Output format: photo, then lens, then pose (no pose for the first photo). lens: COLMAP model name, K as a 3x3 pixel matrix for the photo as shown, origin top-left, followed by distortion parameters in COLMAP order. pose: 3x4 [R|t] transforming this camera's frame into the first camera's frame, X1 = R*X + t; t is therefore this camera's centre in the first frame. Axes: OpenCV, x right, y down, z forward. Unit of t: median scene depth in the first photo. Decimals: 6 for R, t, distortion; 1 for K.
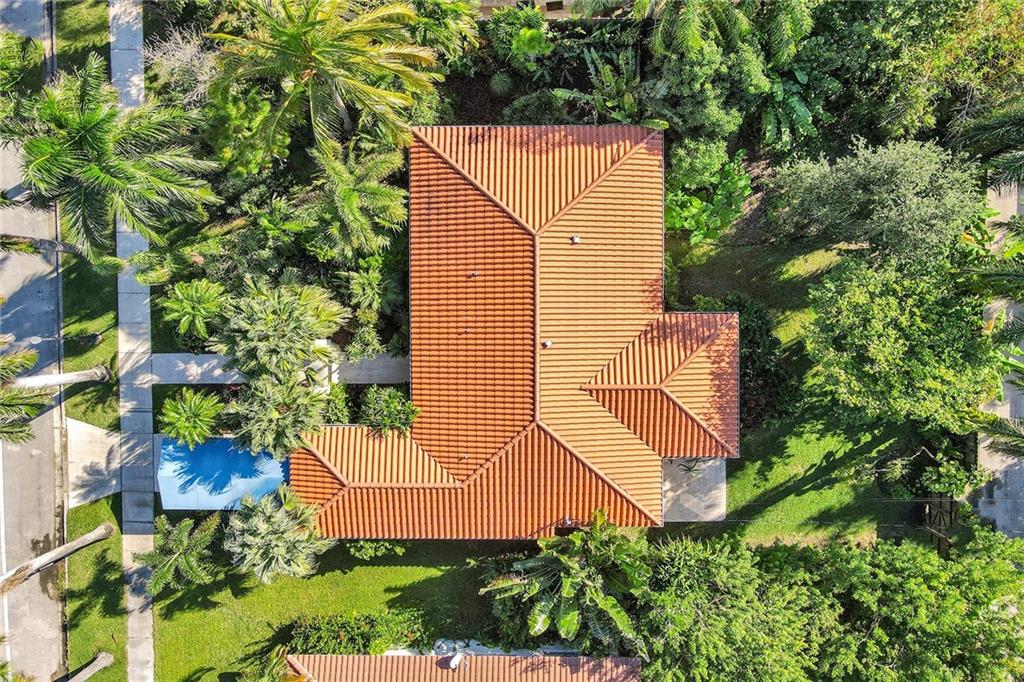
lens RADIAL K [[708.2, 0, 512.5], [0, 708.2, 345.8], [0, 0, 1]] dist [0.012047, 0.000249]
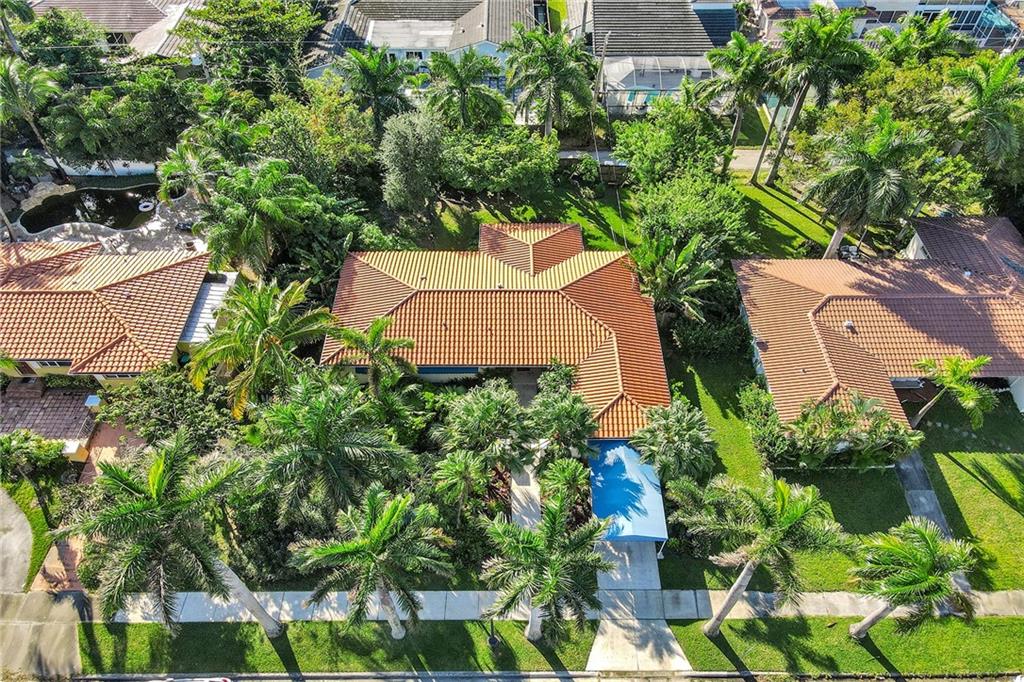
lens RADIAL K [[708.2, 0, 510.5], [0, 708.2, 340.6], [0, 0, 1]] dist [0.012047, 0.000249]
pose [[-0.013212, -0.740993, 0.671383, -0.886469], [0.997358, -0.057731, -0.044090, 0.068187], [0.071430, 0.669027, 0.739798, 0.075958]]
